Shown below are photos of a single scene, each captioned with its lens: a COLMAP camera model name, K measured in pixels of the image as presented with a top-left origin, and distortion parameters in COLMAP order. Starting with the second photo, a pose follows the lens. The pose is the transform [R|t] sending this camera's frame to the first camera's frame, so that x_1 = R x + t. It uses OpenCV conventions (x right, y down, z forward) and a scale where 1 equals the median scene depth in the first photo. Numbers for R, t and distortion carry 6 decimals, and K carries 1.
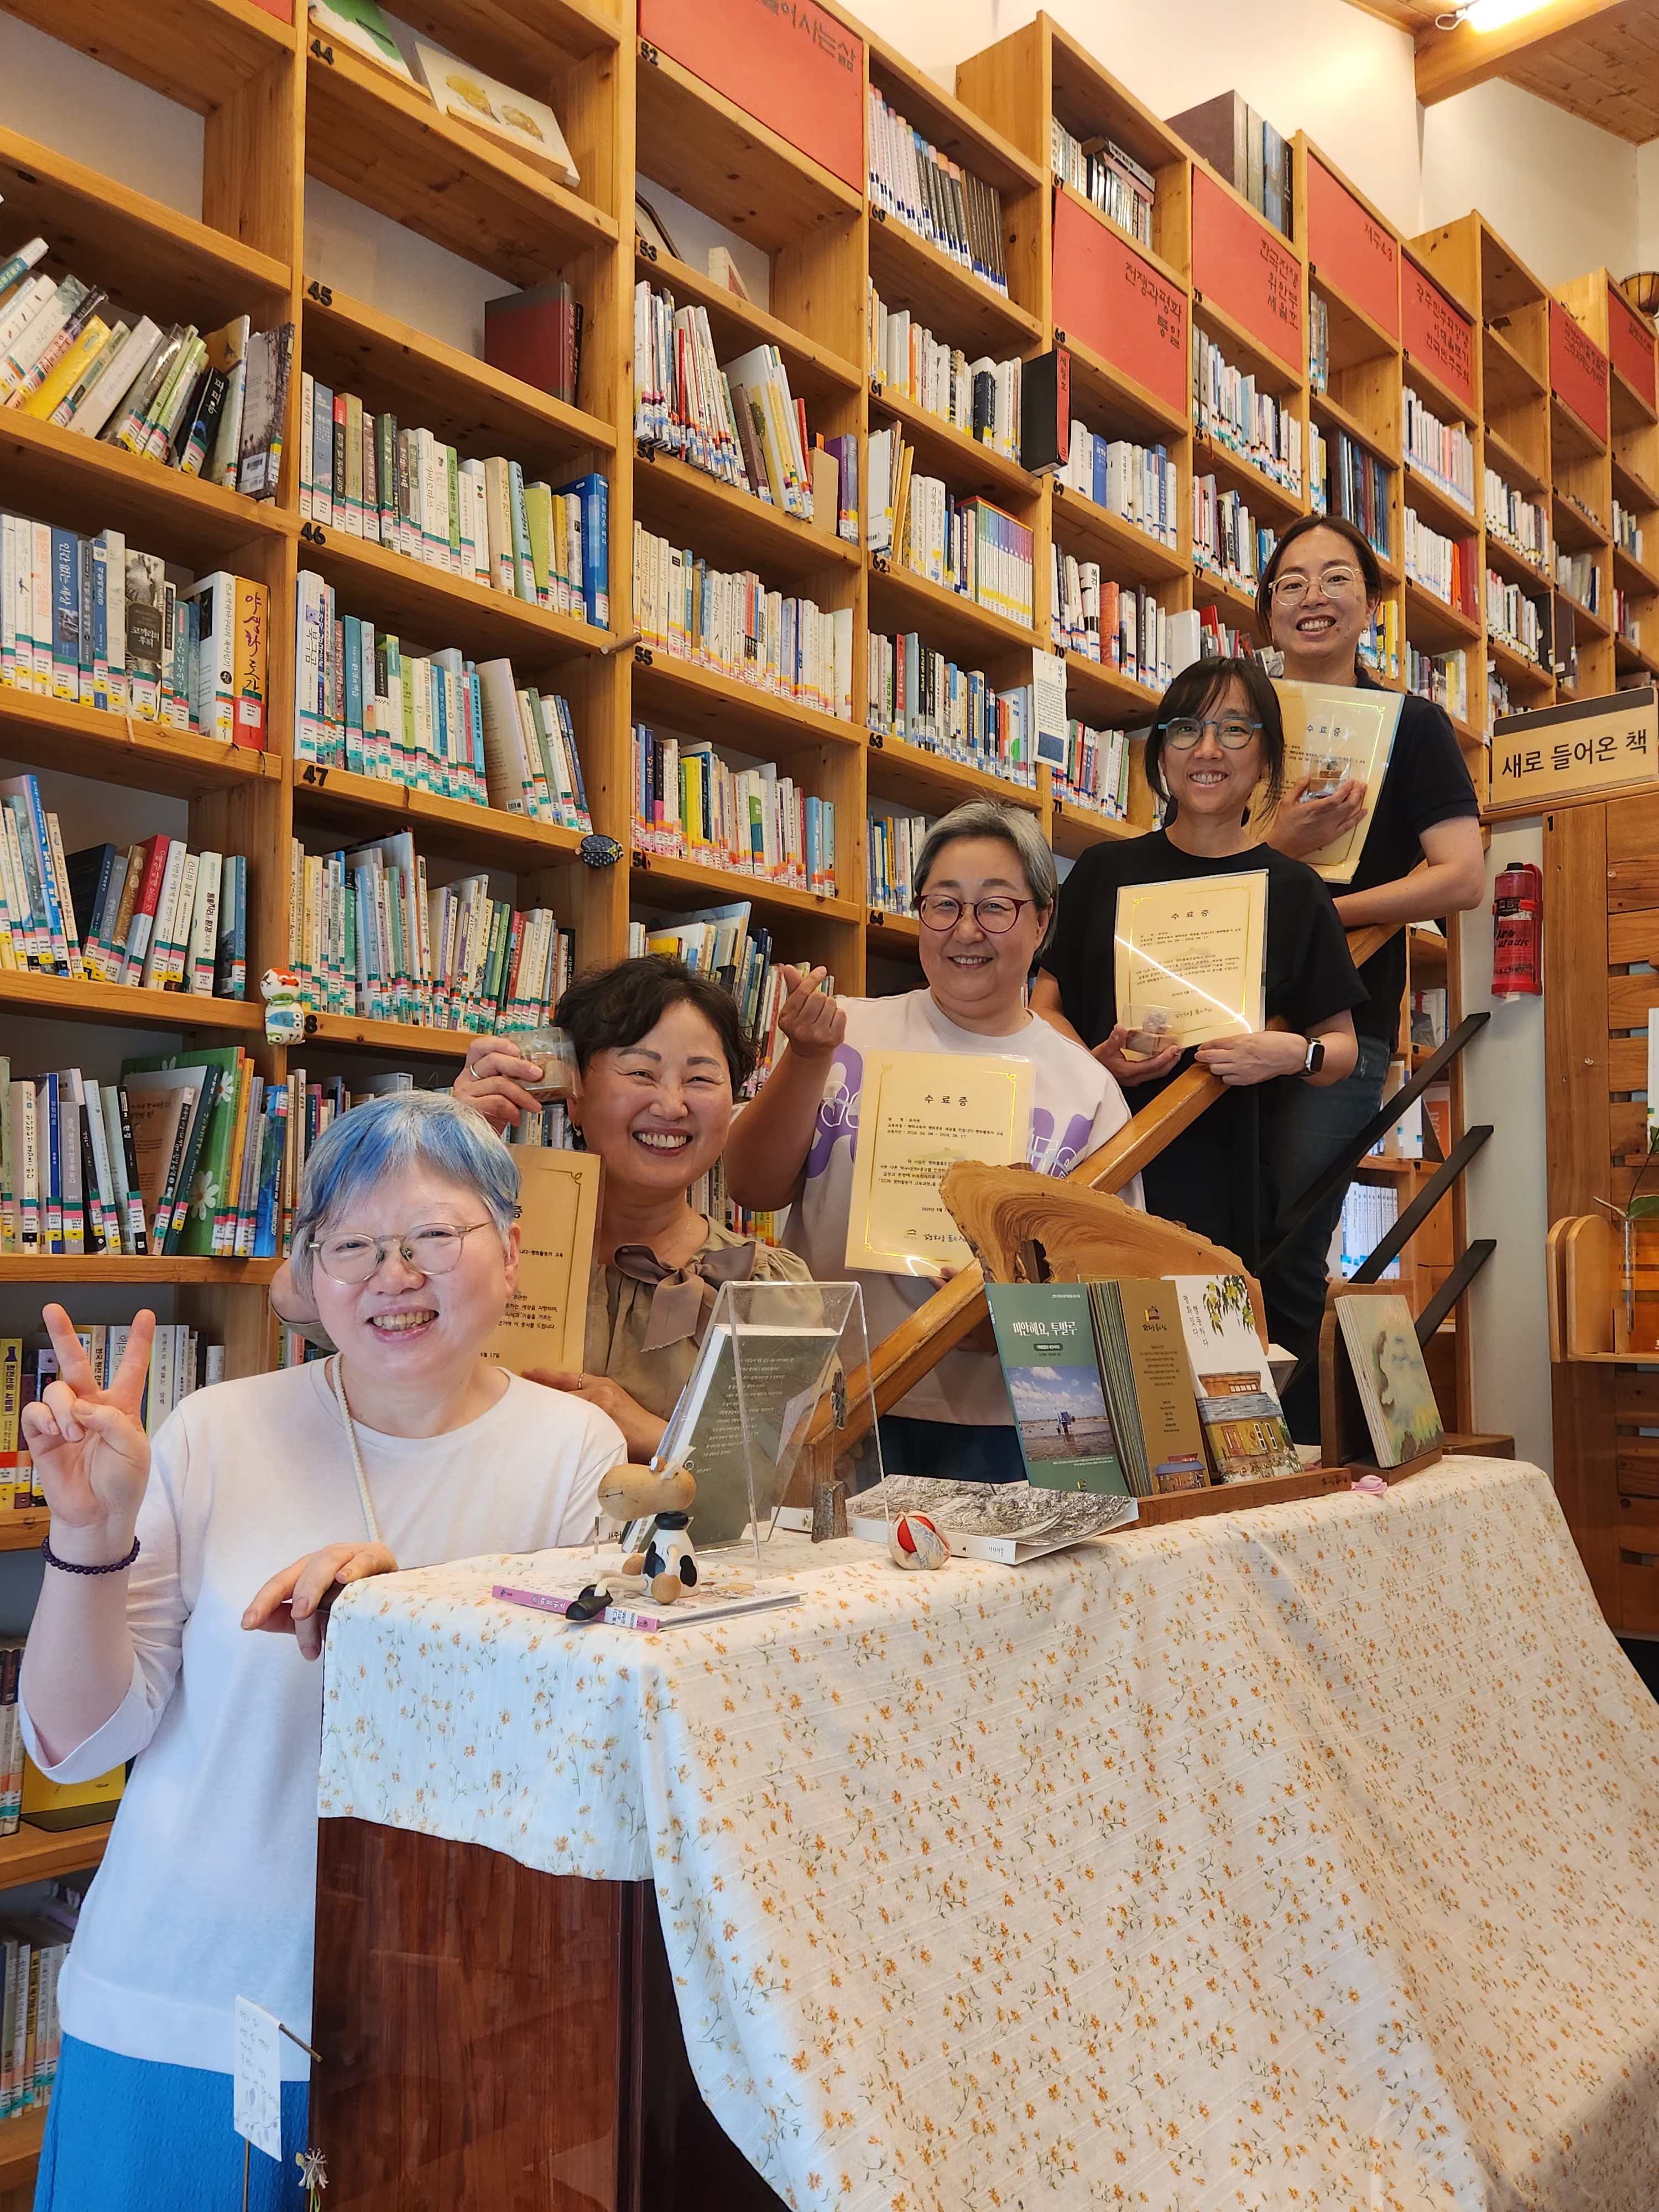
lens RADIAL K [[1707.2, 0, 809.7], [0, 1707.2, 1174.2], [0, 0, 1]] dist [0.077319, -0.075034]
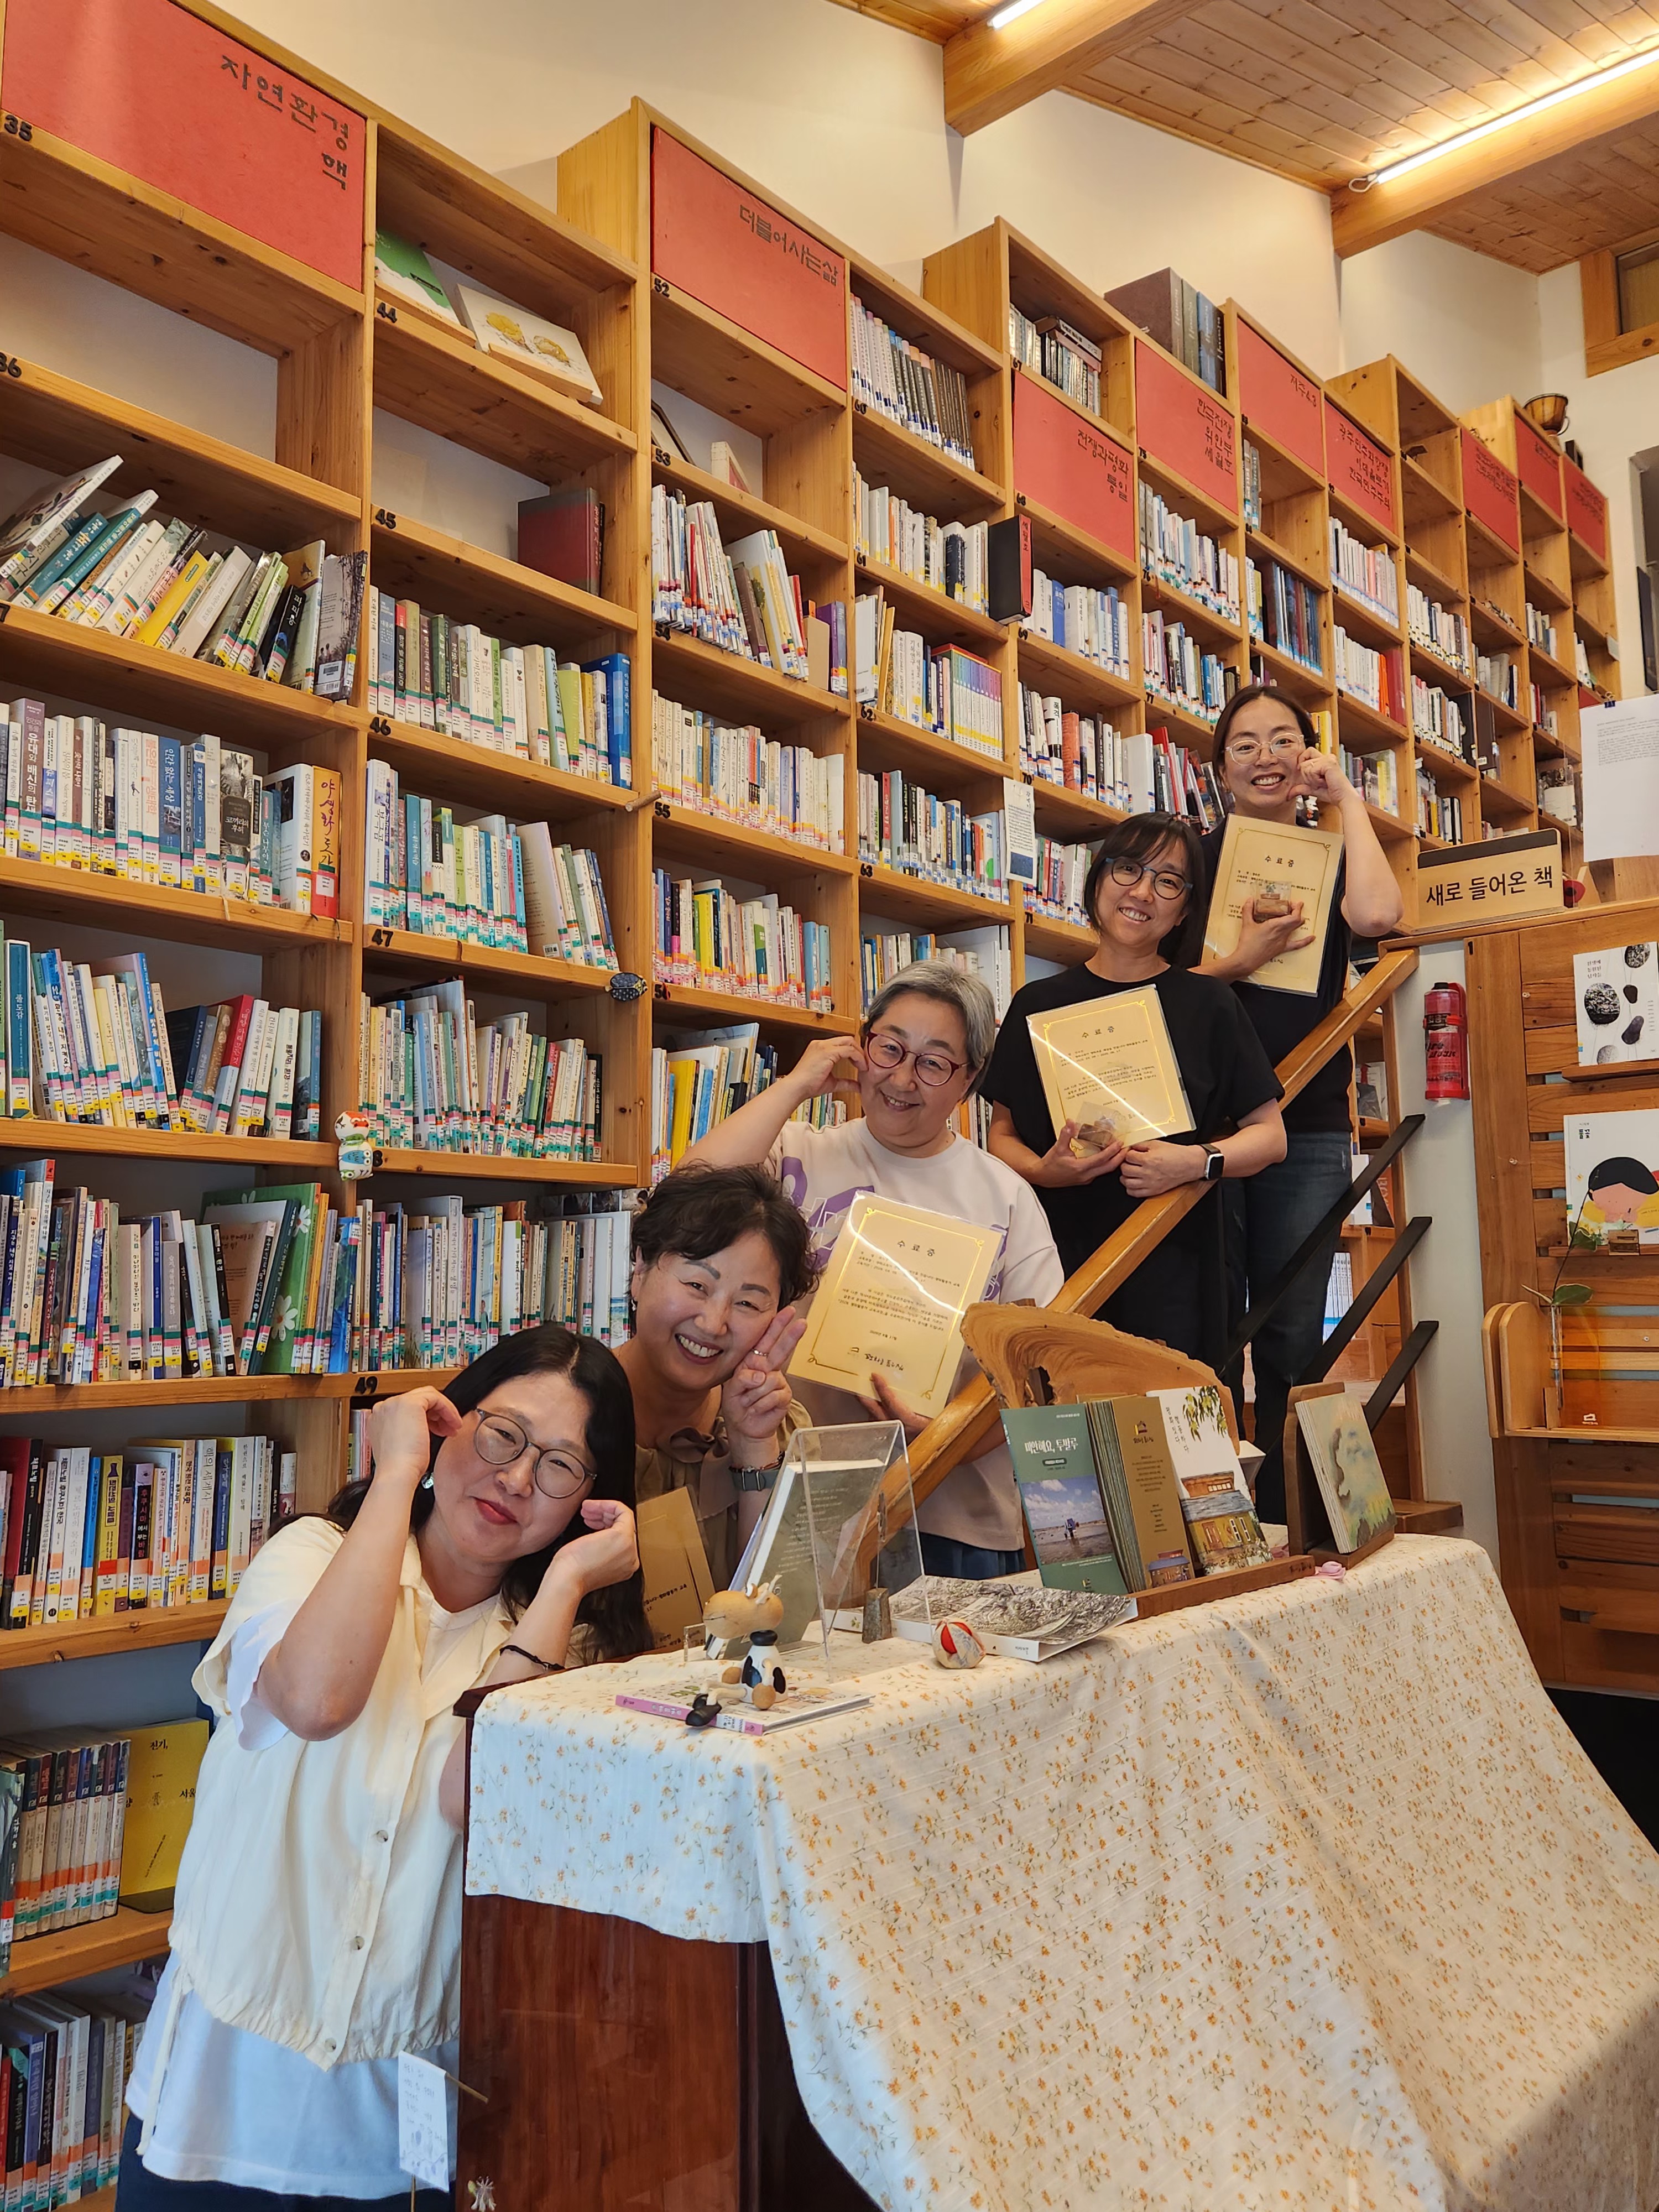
lens RADIAL K [[1700.2, 0, 829.5], [0, 1700.2, 1106.0], [0, 0, 1]] dist [0.084244, -0.084962]
pose [[0.999358, -0.012635, 0.033520, -0.030797], [0.014702, 0.997959, -0.062145, -0.043933], [-0.032666, 0.062598, 0.997504, -0.107426]]
